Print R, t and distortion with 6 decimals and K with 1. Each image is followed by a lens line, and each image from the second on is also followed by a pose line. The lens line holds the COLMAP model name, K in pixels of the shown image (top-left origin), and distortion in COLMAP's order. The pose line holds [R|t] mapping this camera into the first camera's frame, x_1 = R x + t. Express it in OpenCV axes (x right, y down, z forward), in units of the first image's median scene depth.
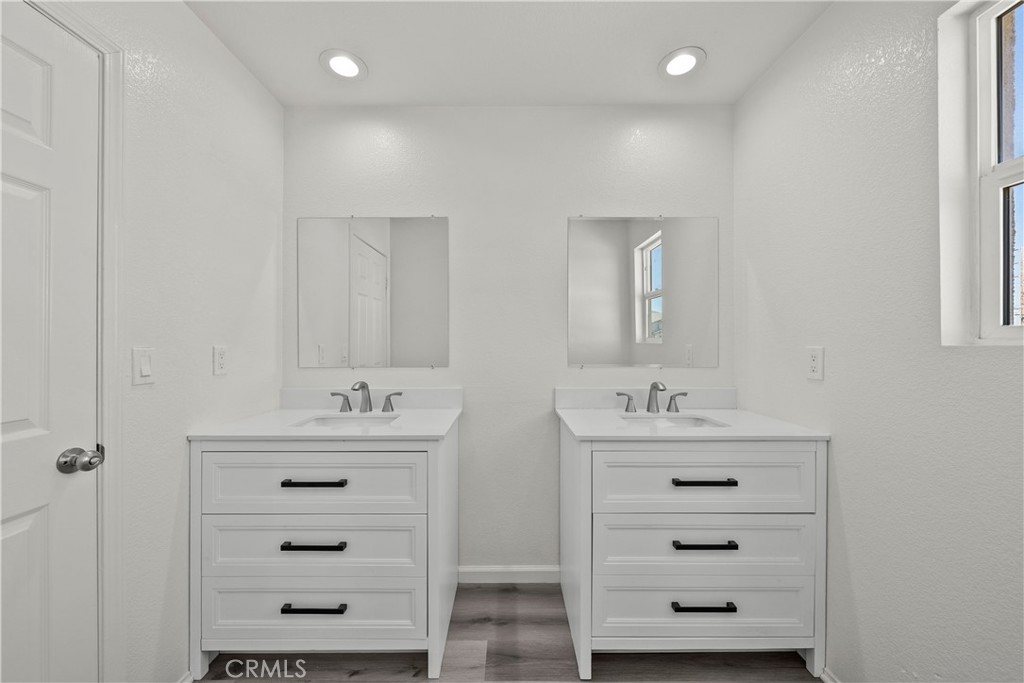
lens RADIAL K [[377.1, 0, 512.0], [0, 377.1, 341.5], [0, 0, 1]] dist [-0.000776, -0.000056]
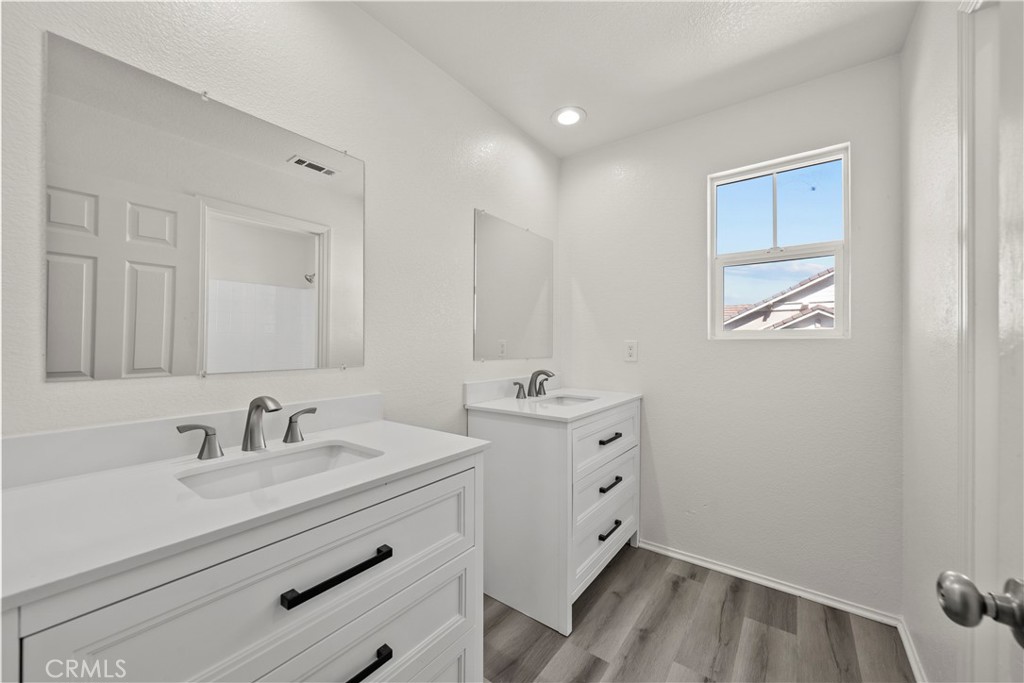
lens RADIAL K [[382.5, 0, 512.0], [0, 382.5, 341.5], [0, 0, 1]] dist [-0.008655, -0.000026]
pose [[0.596982, 0.008356, 0.802211, -0.734136], [-0.008291, 0.999957, -0.004245, 0.026487], [-0.802212, -0.004117, 0.597026, 0.410912]]
